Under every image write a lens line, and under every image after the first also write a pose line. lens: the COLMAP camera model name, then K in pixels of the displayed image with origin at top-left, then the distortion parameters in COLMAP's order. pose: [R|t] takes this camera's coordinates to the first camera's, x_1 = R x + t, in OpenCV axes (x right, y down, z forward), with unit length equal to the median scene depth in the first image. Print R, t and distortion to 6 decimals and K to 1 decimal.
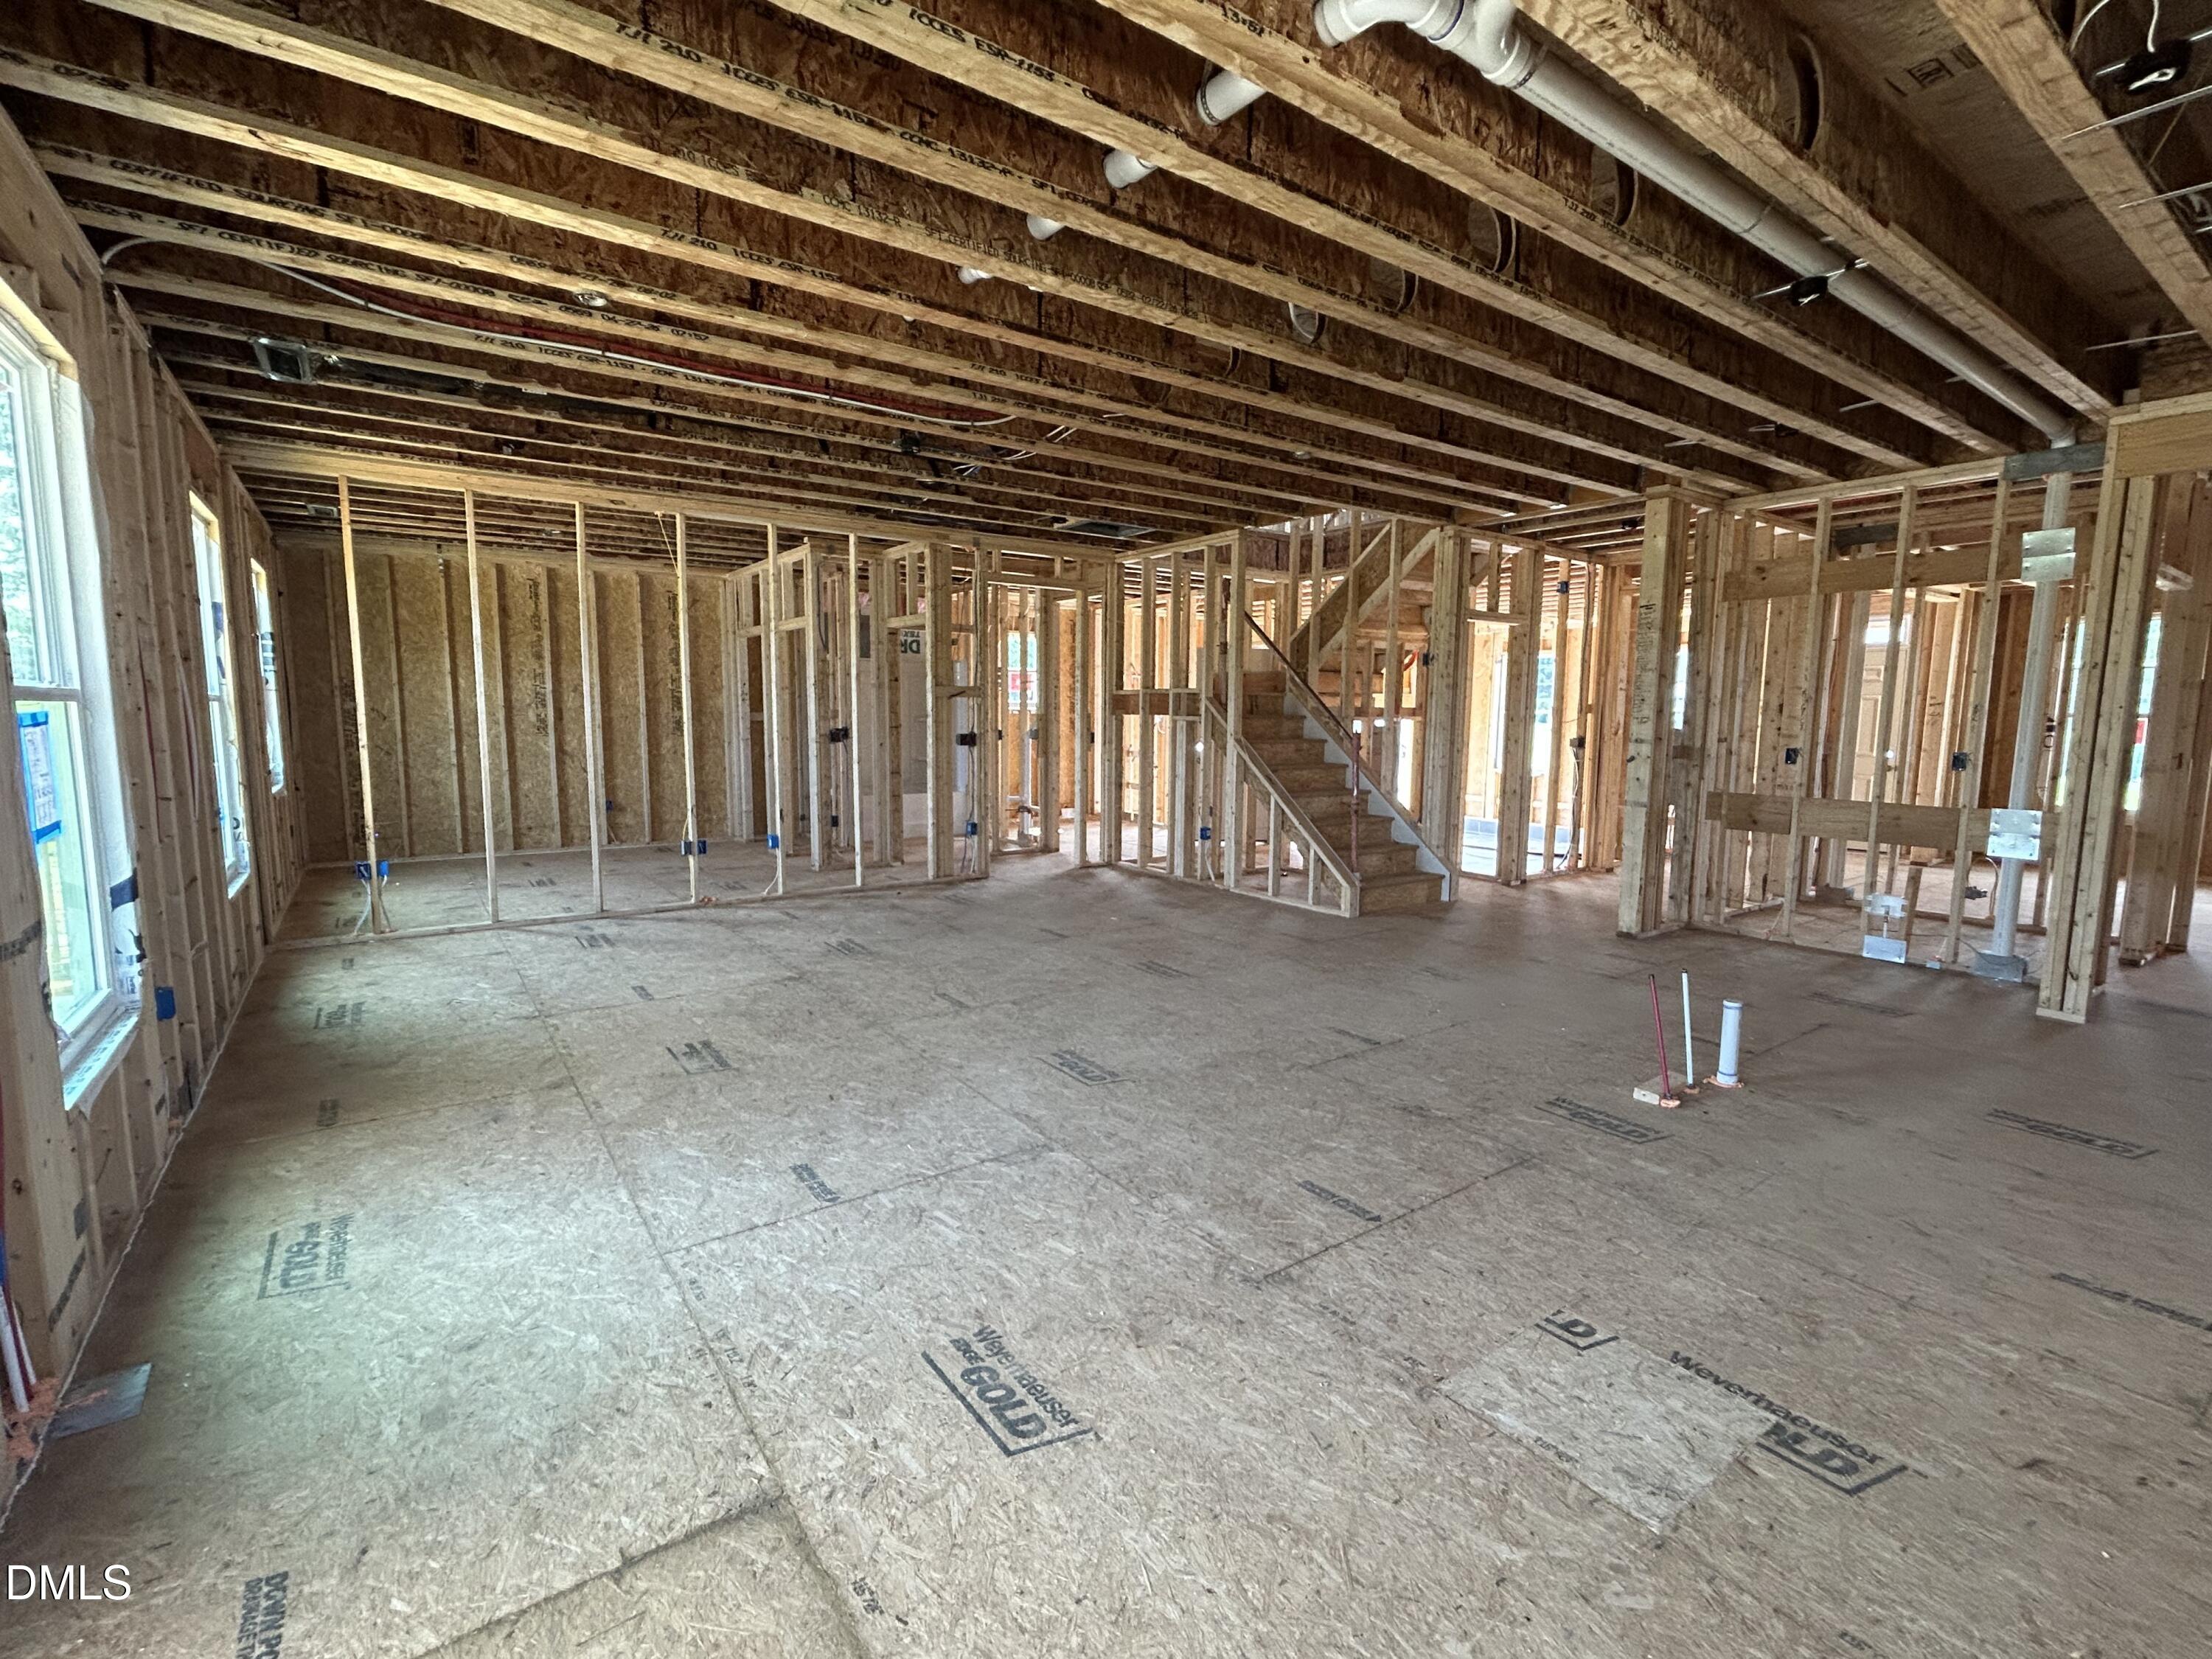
lens RADIAL K [[1002.4, 0, 1106.0], [0, 1002.4, 829.5], [0, 0, 1]] dist [-0.001409, 0.004091]
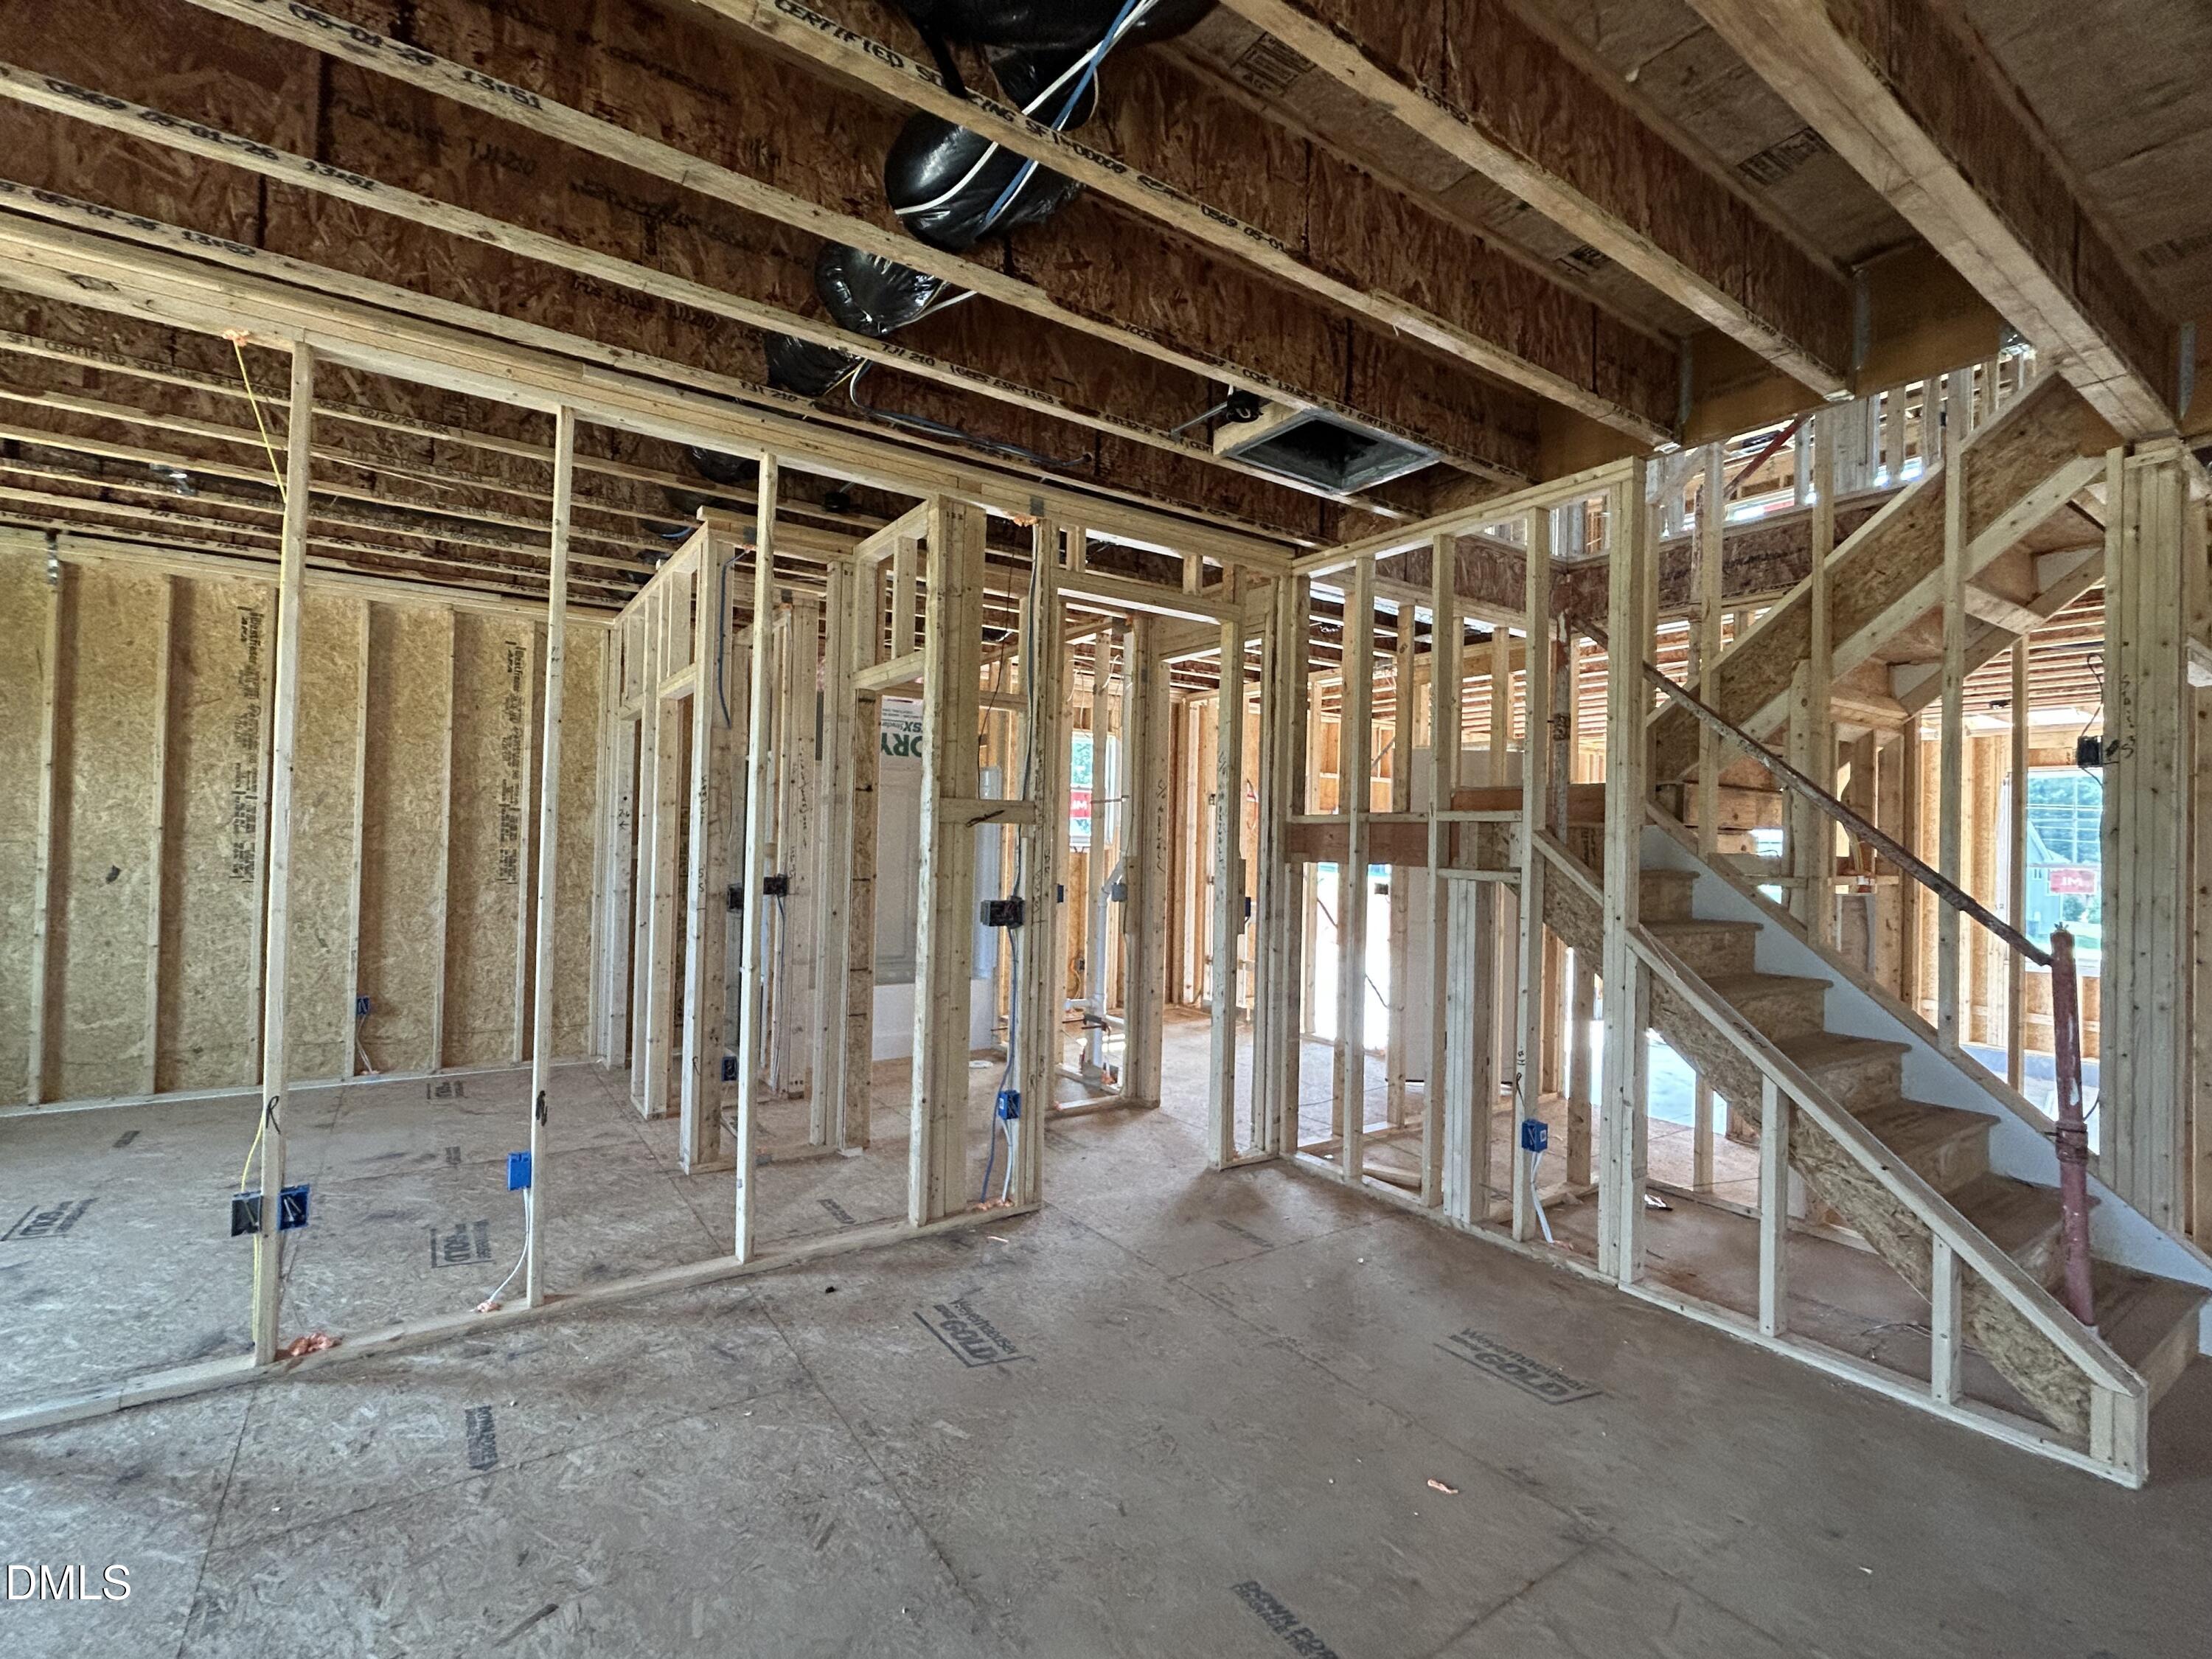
lens RADIAL K [[1002.4, 0, 1106.0], [0, 1002.4, 829.5], [0, 0, 1]] dist [-0.001409, 0.004091]
pose [[0.999660, 0.015645, -0.020880, -0.074508], [-0.018313, 0.990761, -0.134380, -0.060199], [0.018585, 0.134717, 0.990710, 0.483078]]
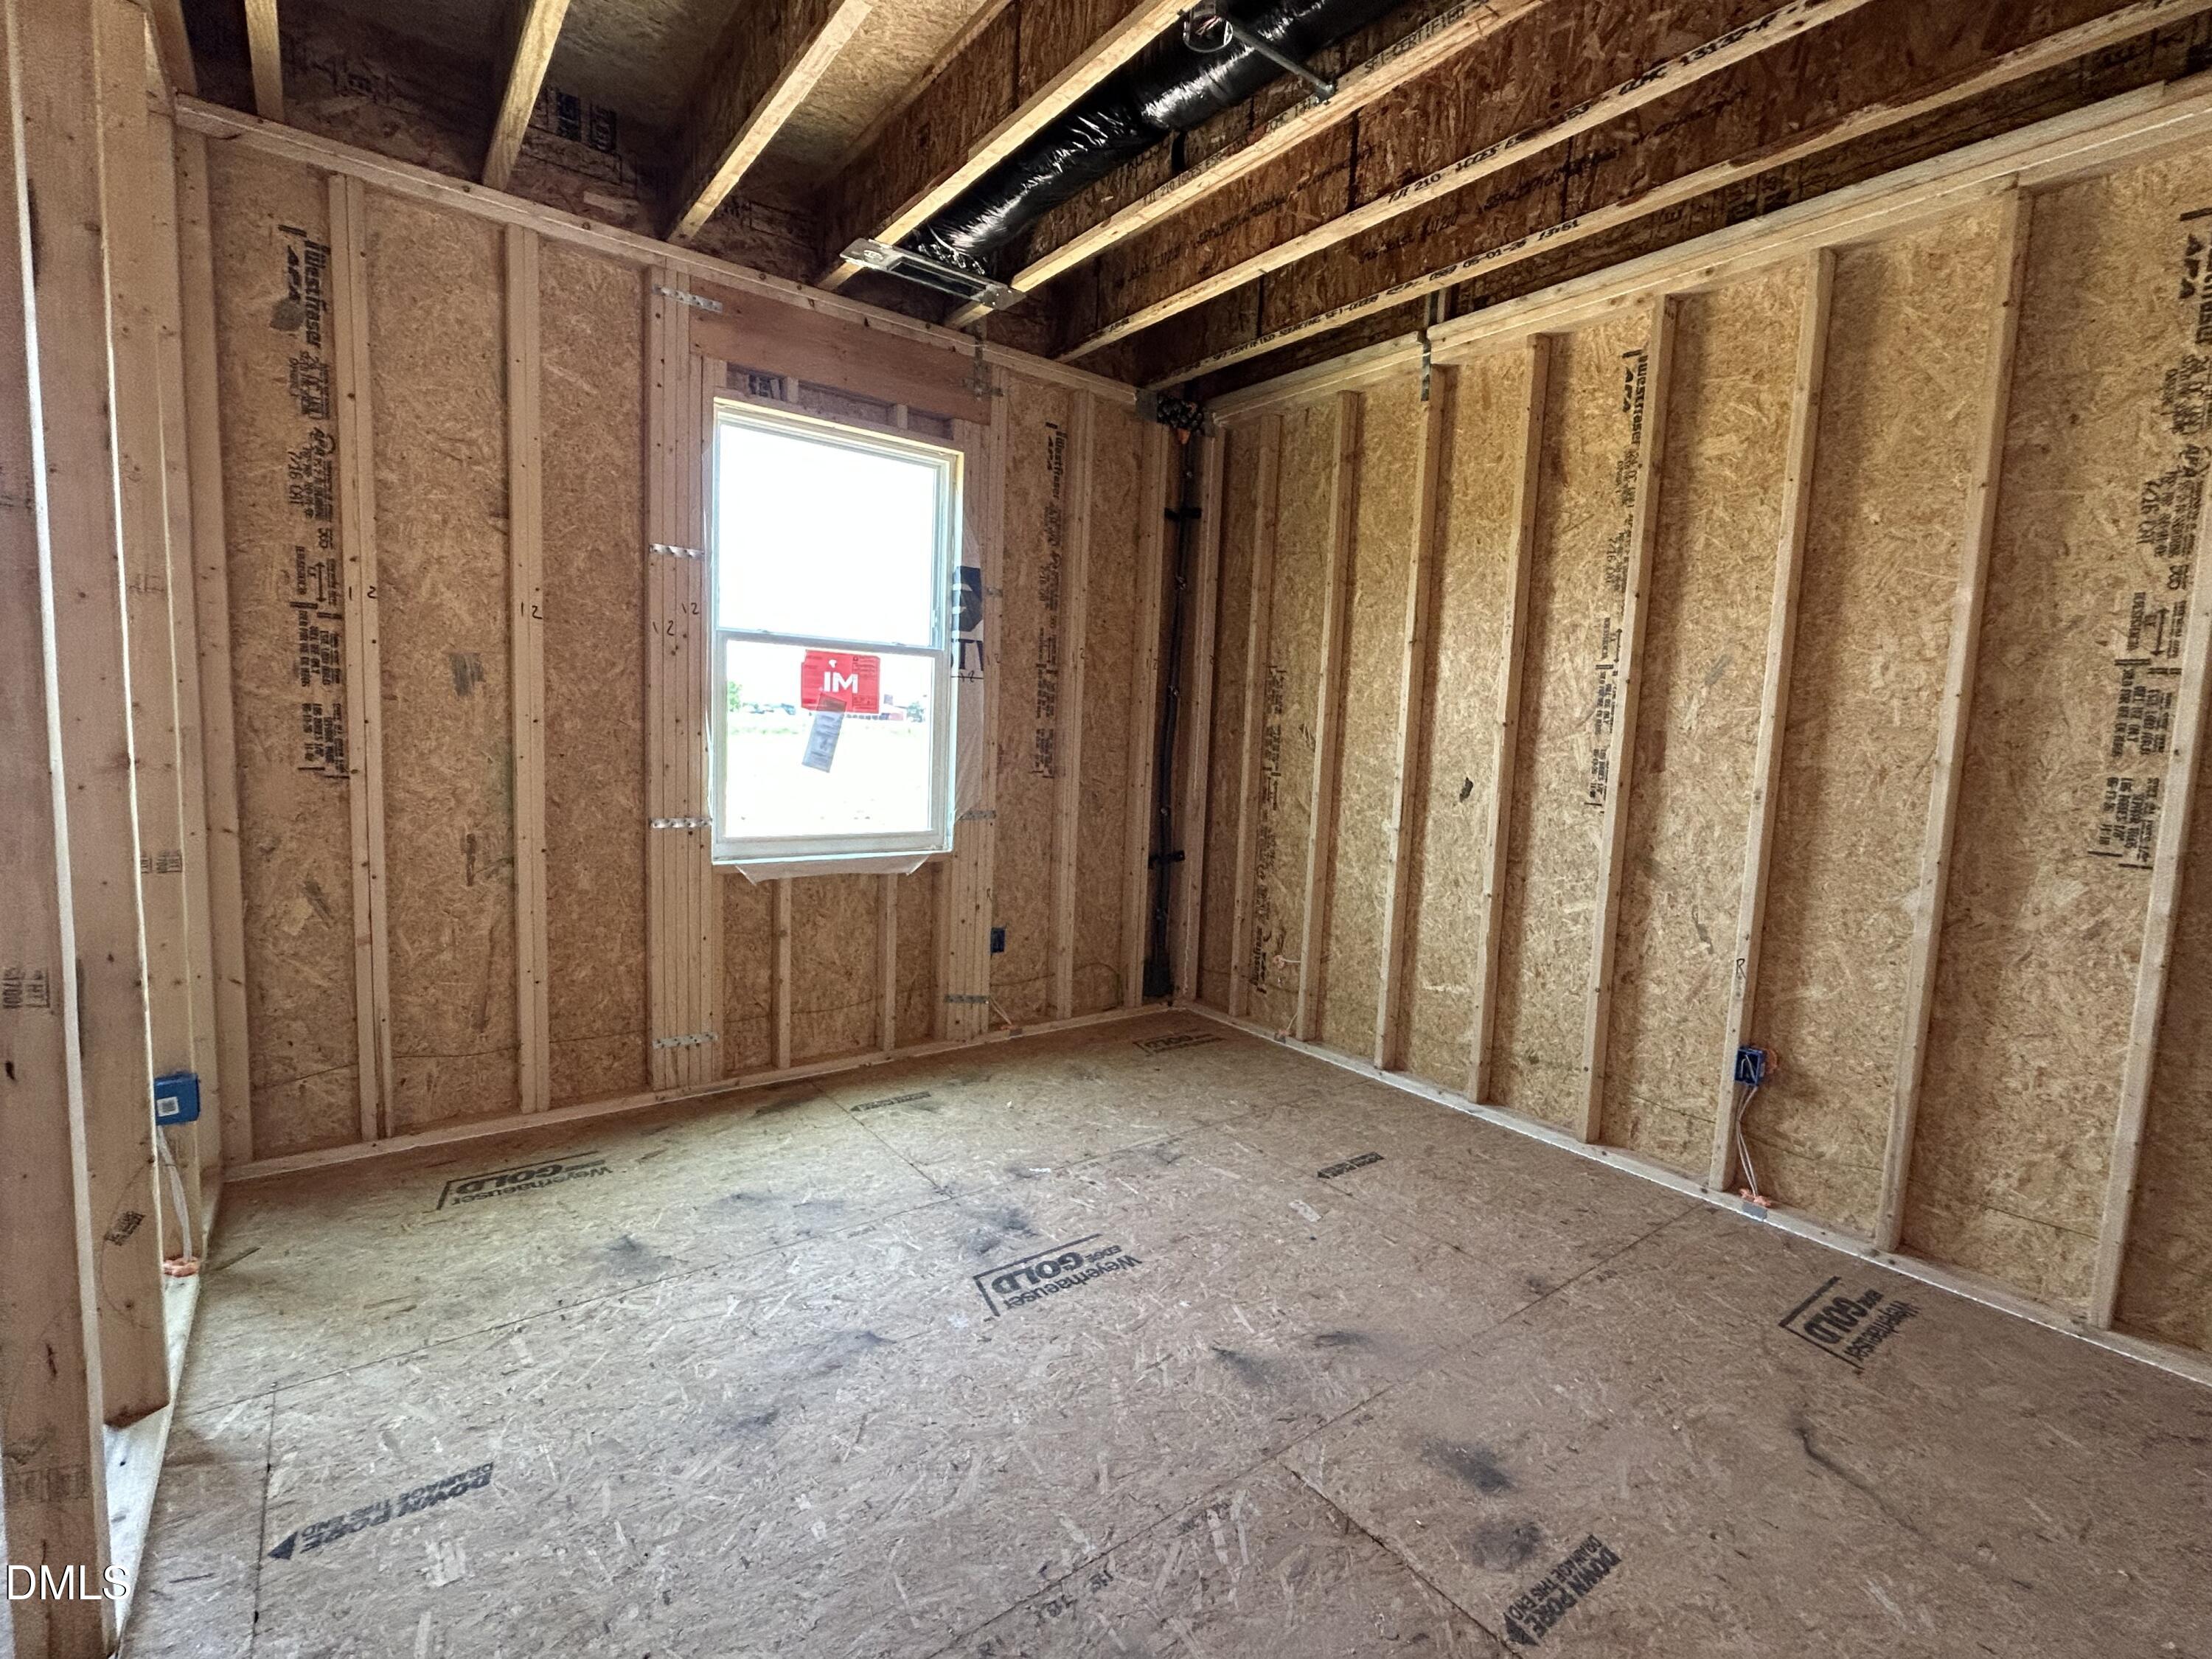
lens RADIAL K [[1002.4, 0, 1106.0], [0, 1002.4, 829.5], [0, 0, 1]] dist [-0.001409, 0.004091]
pose [[0.032740, 0.094052, -0.995029, -0.240003], [-0.162009, 0.982896, 0.087574, -0.097070], [0.986246, 0.158336, 0.047417, 0.876179]]
